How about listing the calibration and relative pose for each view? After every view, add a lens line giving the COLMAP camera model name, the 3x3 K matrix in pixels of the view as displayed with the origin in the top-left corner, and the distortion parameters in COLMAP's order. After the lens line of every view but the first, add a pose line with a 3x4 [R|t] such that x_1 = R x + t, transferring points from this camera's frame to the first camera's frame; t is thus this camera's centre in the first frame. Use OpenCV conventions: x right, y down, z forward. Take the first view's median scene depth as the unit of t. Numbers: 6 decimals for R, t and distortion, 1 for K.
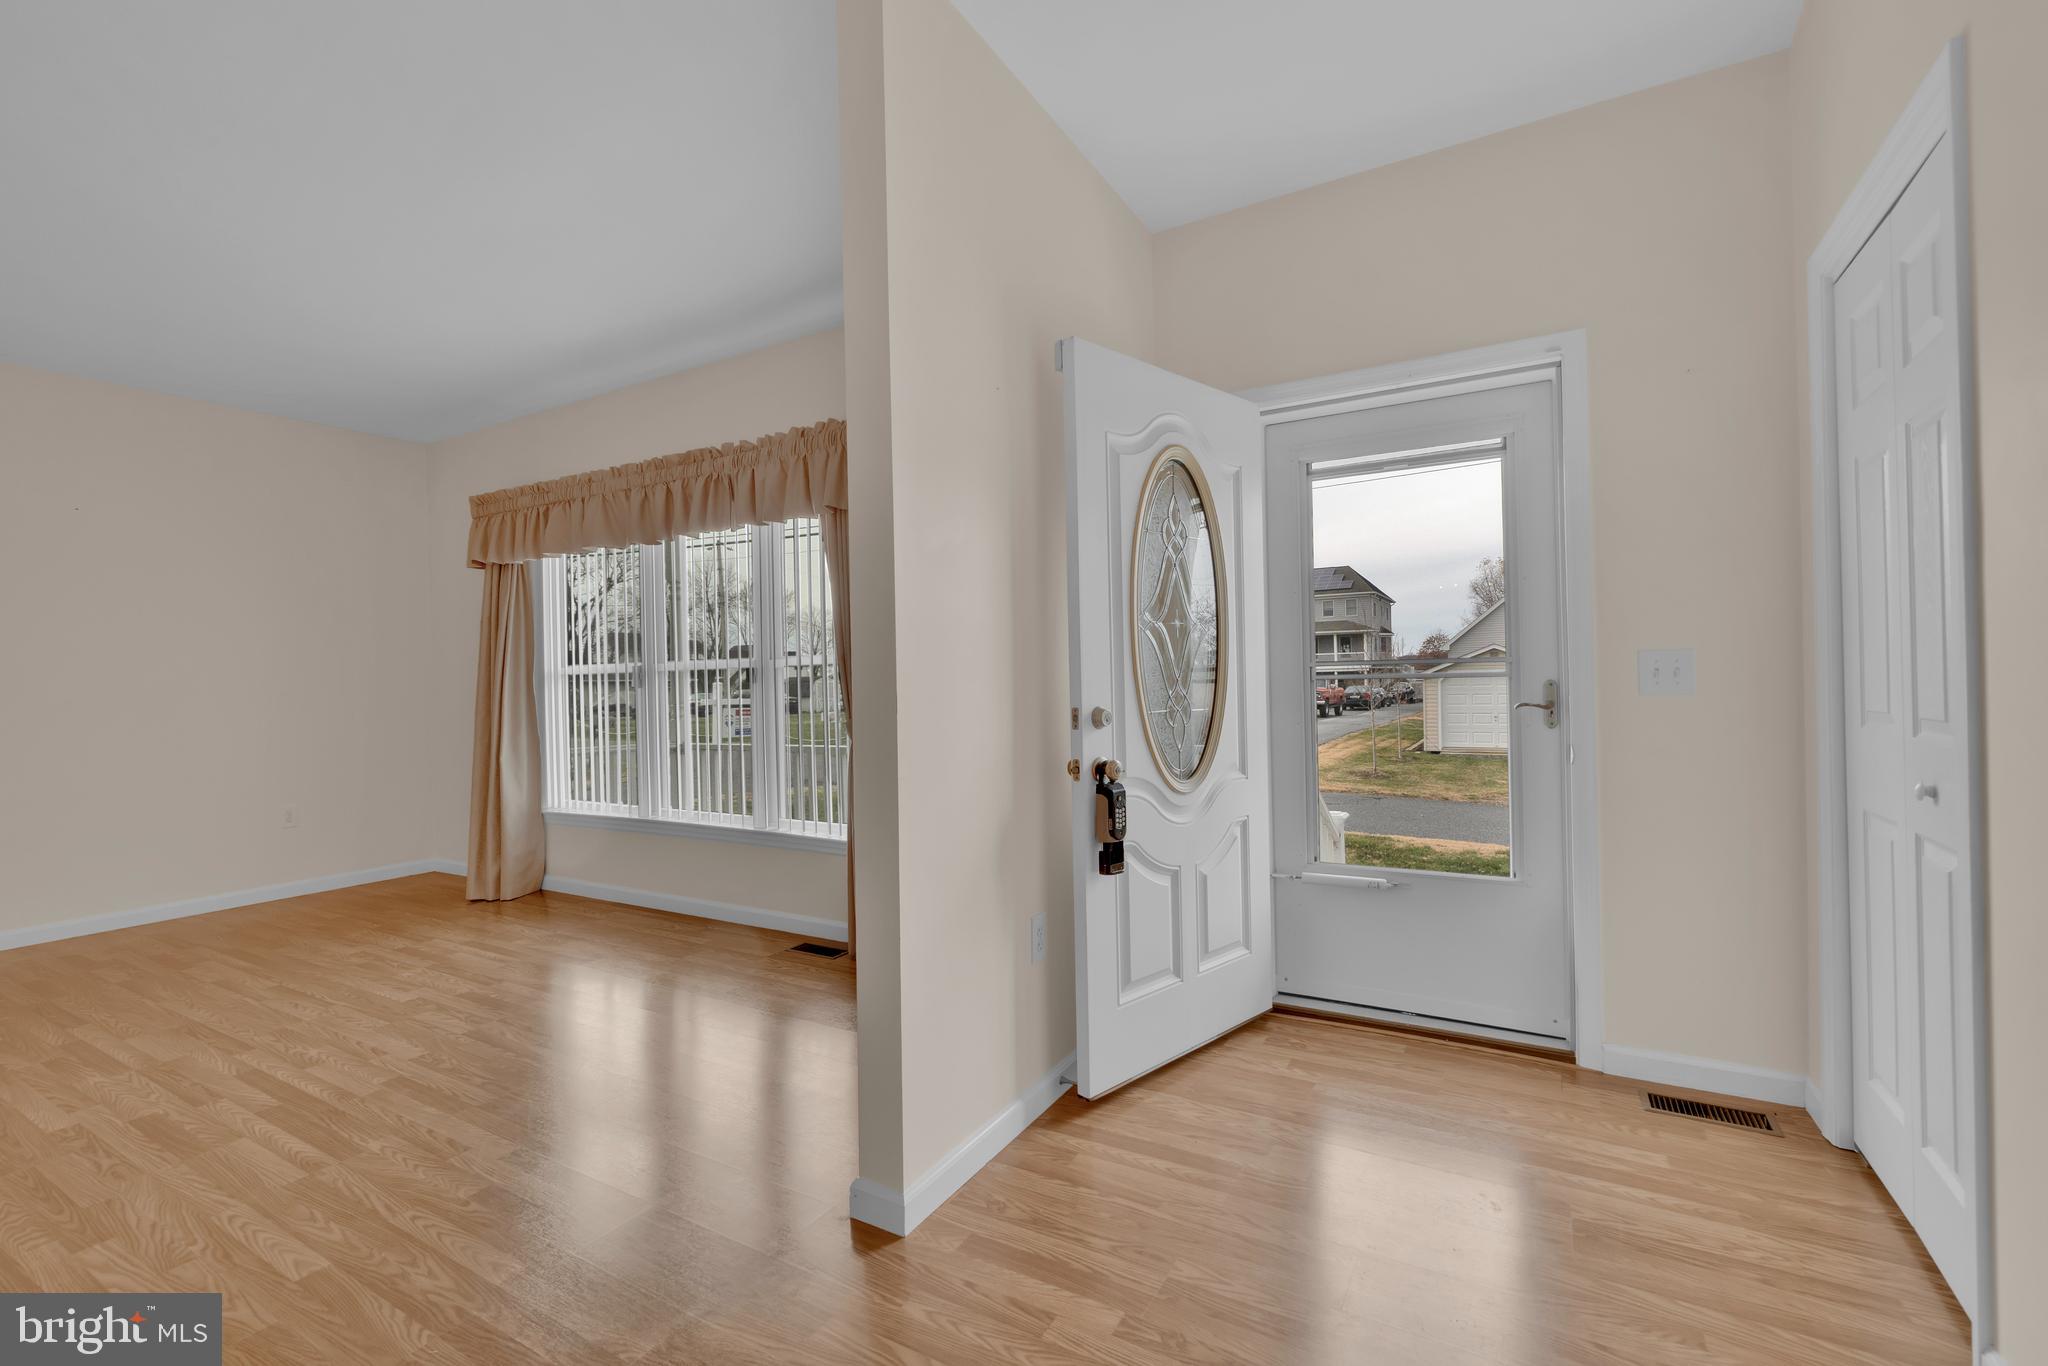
lens RADIAL K [[885.0, 0, 1025.8], [0, 885.0, 682.1], [0, 0, 1]] dist [-0.002744, 0.000068]
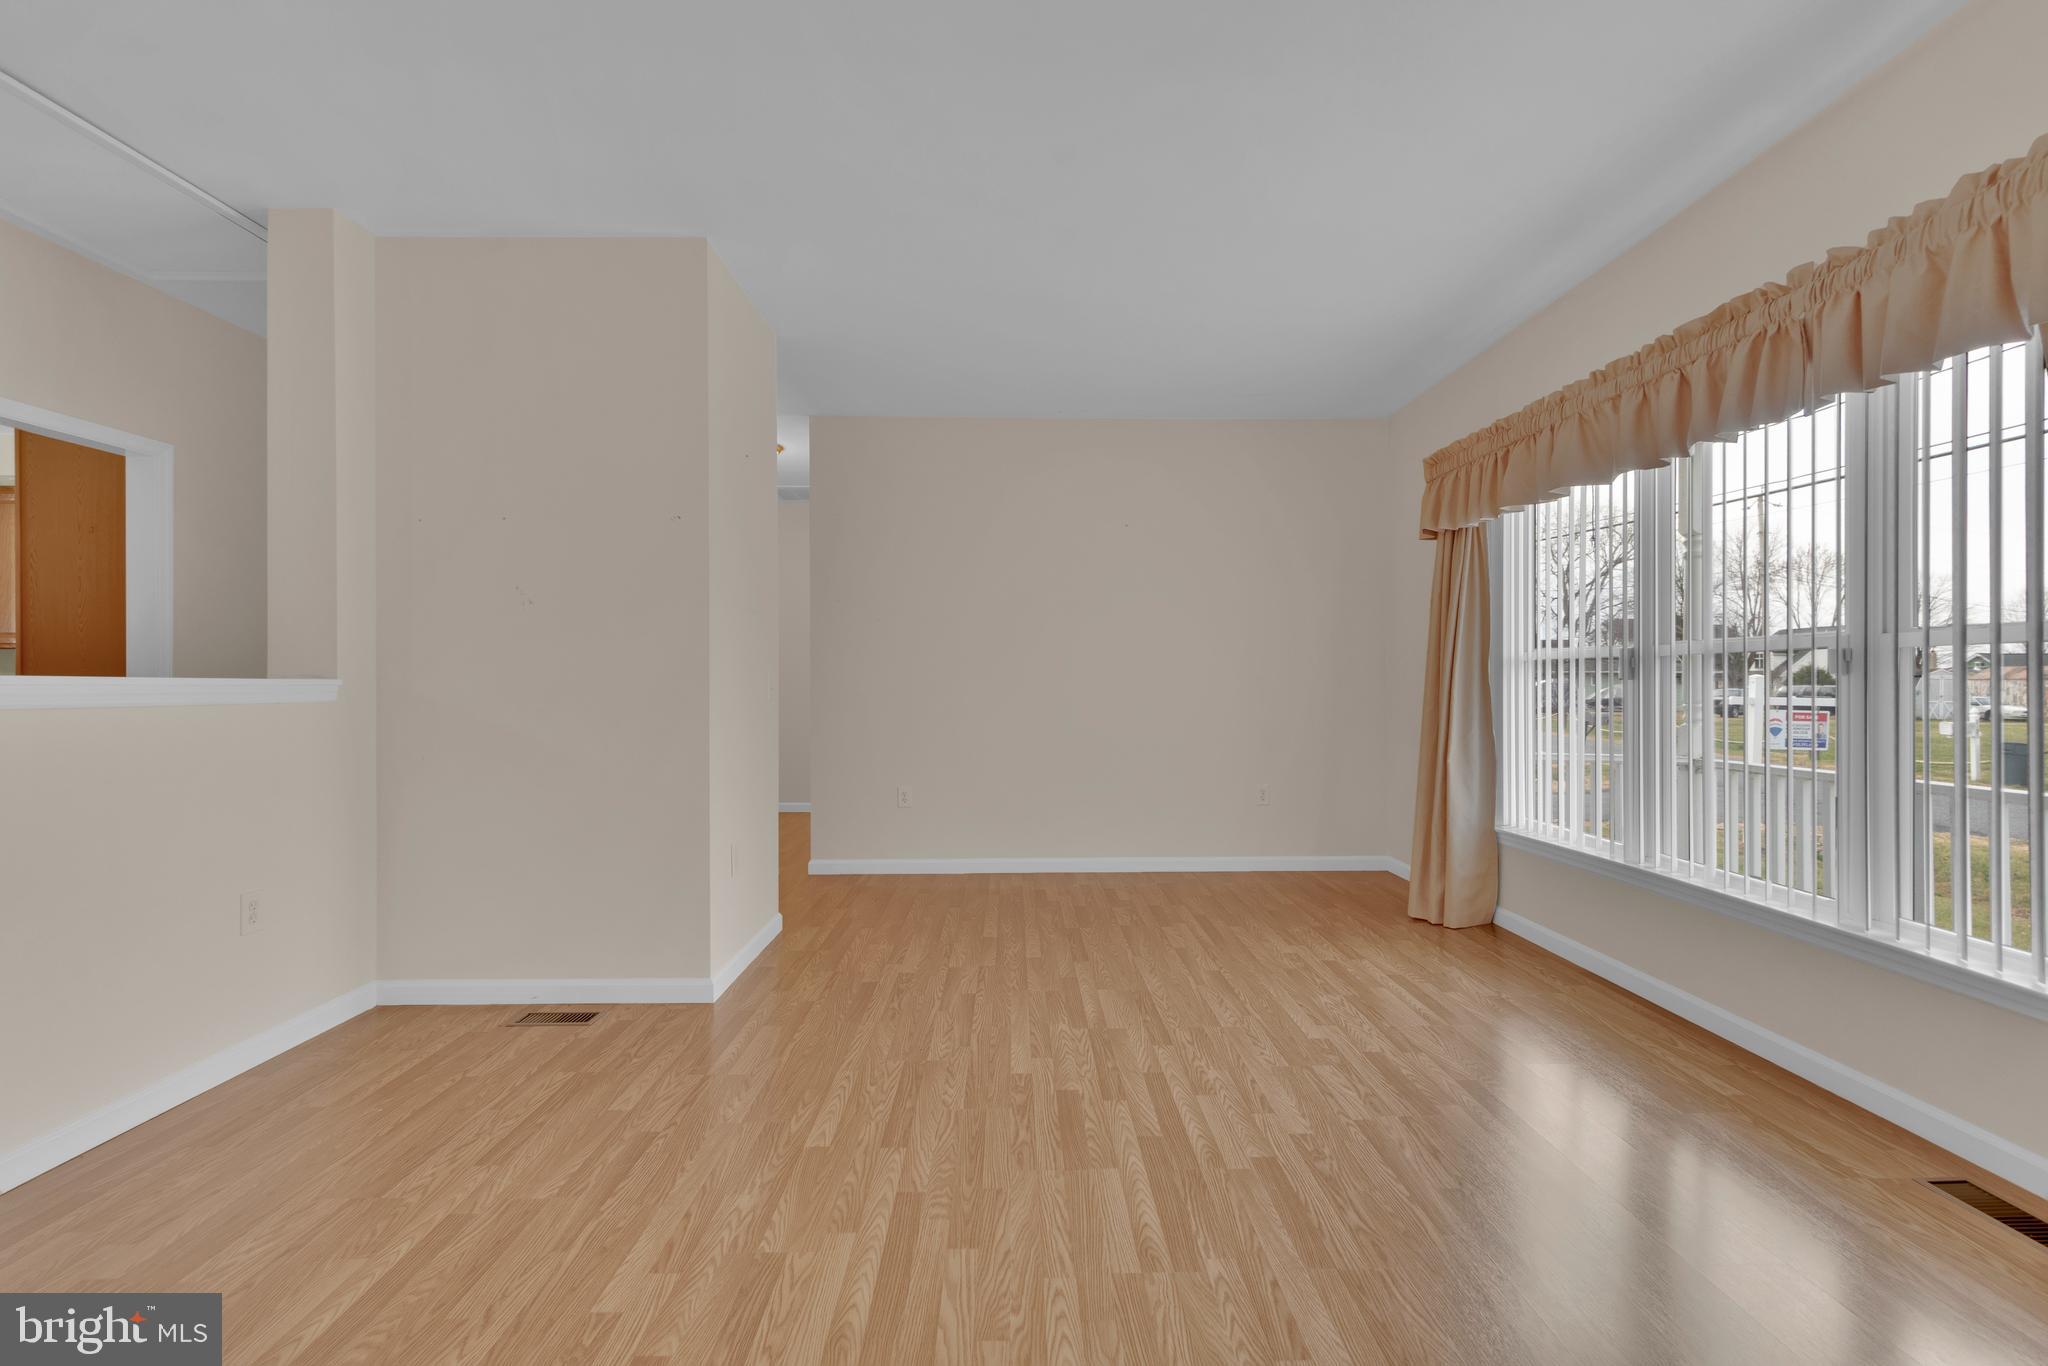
lens RADIAL K [[885.0, 0, 1025.8], [0, 885.0, 682.1], [0, 0, 1]] dist [-0.002744, 0.000068]
pose [[0.519091, 0.021086, -0.854459, -0.101248], [-0.011581, 0.999777, 0.017637, 0.002189], [0.854641, 0.000740, 0.519220, 0.266141]]
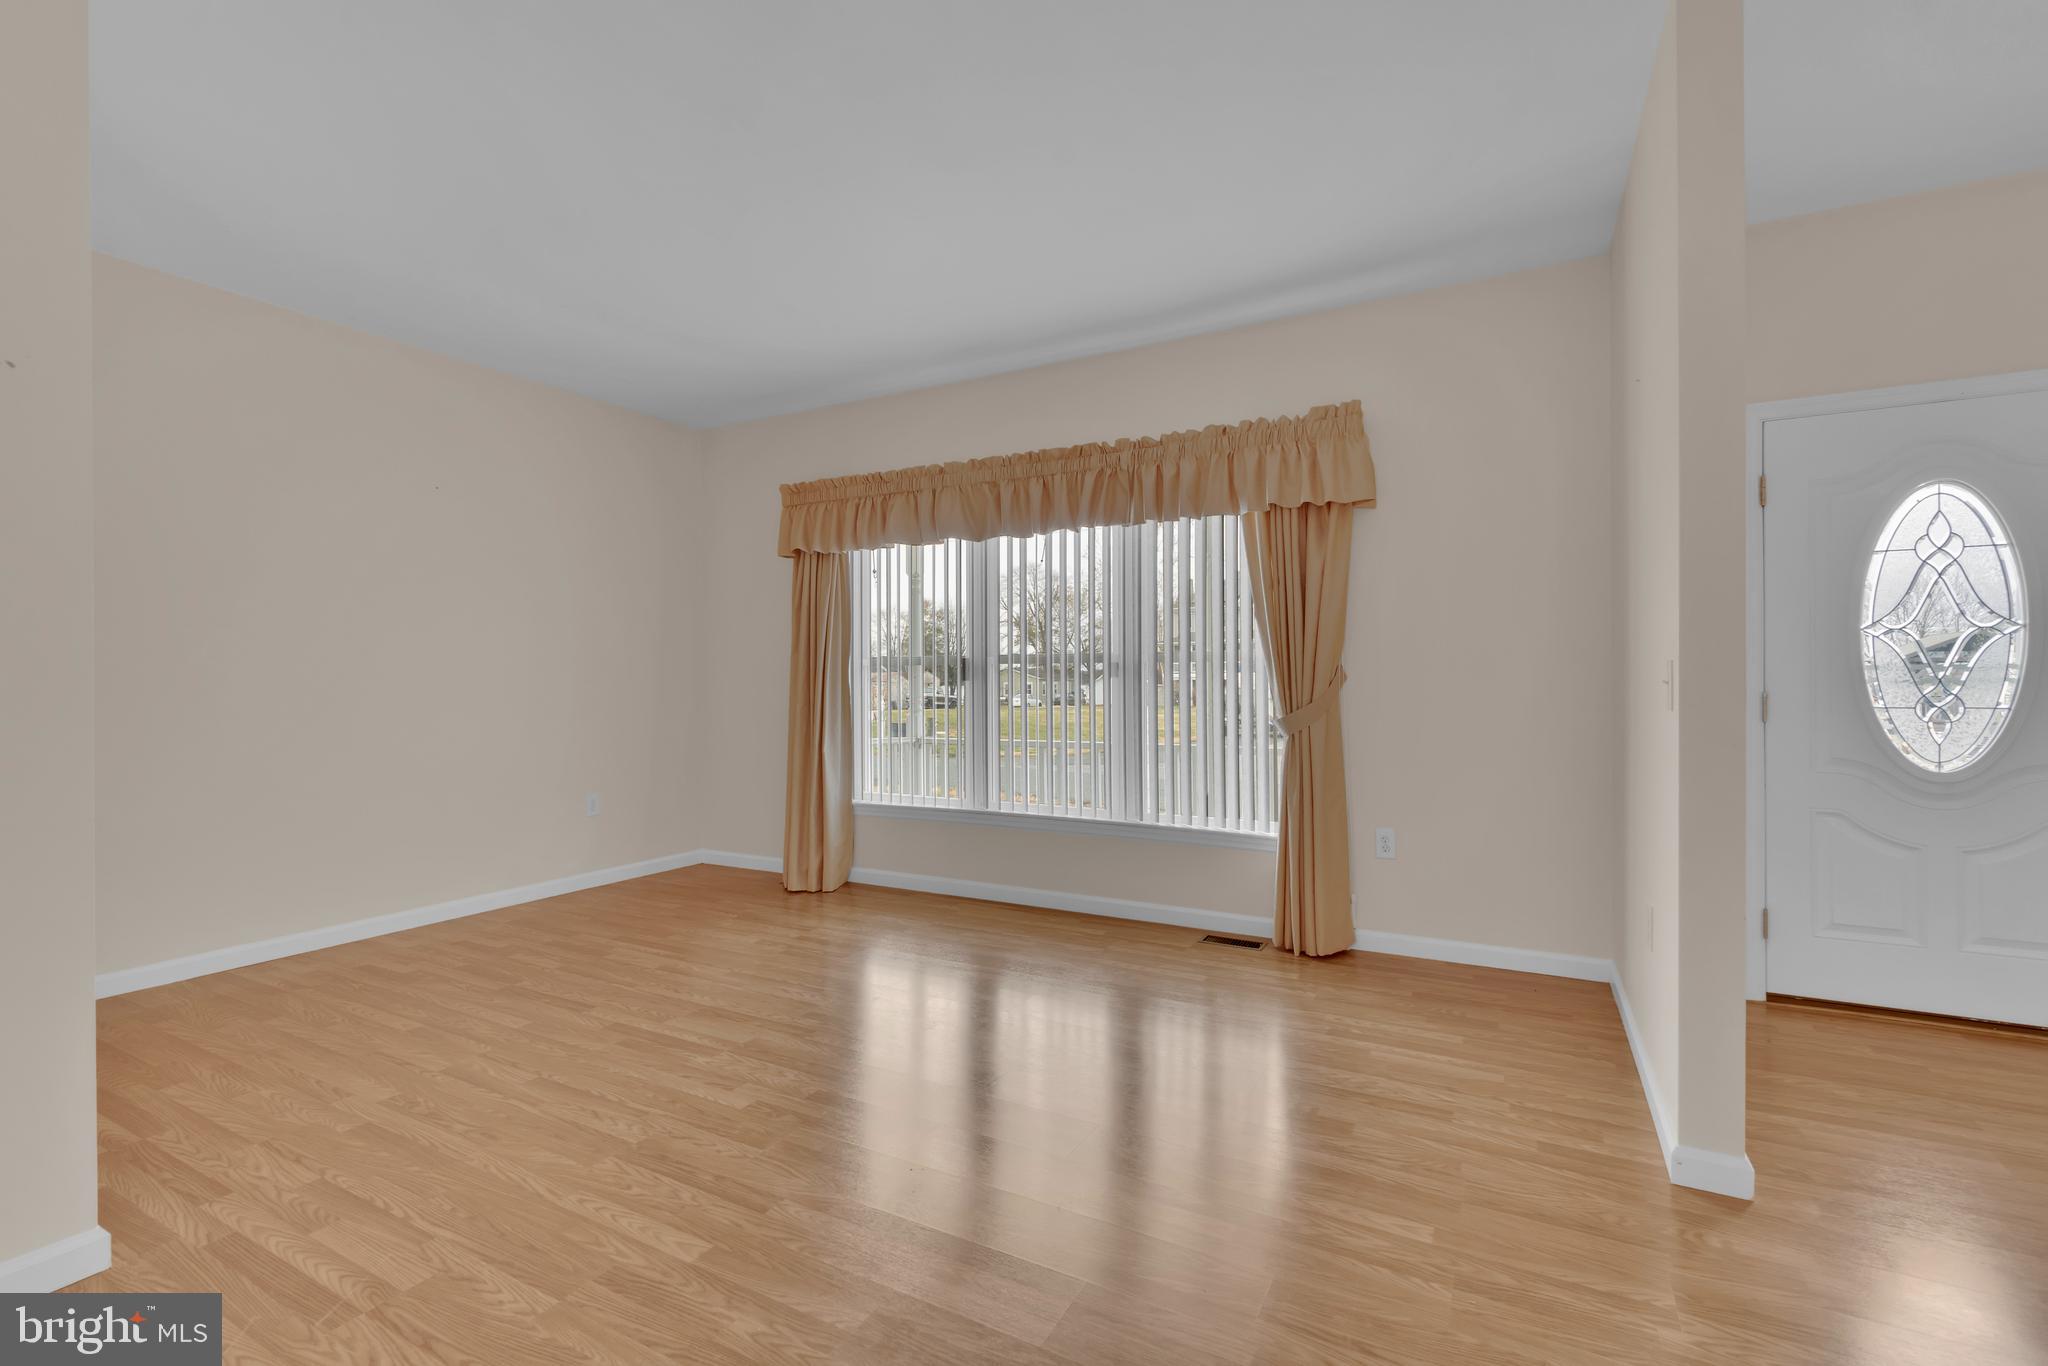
lens RADIAL K [[902.8, 0, 1024.0], [0, 902.8, 683.0], [0, 0, 1]] dist [0.000684, -0.000086]
pose [[0.999478, 0.017056, 0.027431, -0.494877], [-0.017013, 0.999854, -0.001823, 0.012393], [-0.027458, 0.001356, 0.999622, -0.025425]]
